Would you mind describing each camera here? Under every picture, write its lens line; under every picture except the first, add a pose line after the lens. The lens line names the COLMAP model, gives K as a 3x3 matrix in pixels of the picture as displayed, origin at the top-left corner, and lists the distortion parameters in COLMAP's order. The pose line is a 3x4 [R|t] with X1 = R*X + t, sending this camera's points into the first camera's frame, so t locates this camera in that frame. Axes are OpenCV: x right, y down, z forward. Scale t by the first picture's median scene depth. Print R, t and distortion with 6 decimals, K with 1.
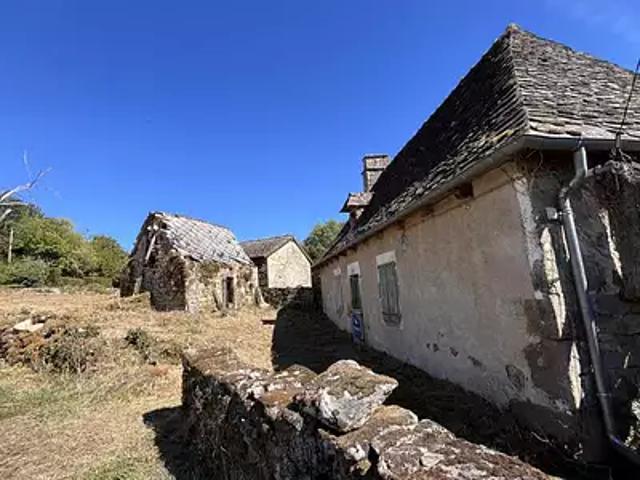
lens RADIAL K [[310.2, 0, 320.0], [0, 310.2, 240.0], [0, 0, 1]] dist [-0.000966, -0.000356]
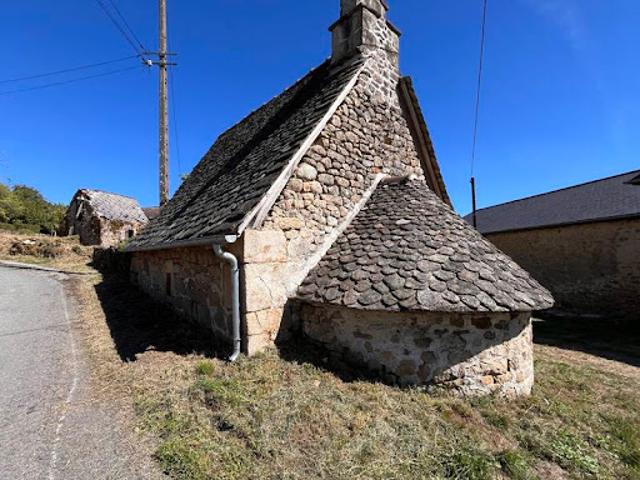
lens RADIAL K [[310.2, 0, 320.0], [0, 310.2, 240.0], [0, 0, 1]] dist [-0.000966, -0.000356]
pose [[0.981627, 0.061164, 0.180739, 0.469761], [-0.081720, 0.990724, 0.108568, -0.105389], [-0.172422, -0.121343, 0.977521, -0.941447]]
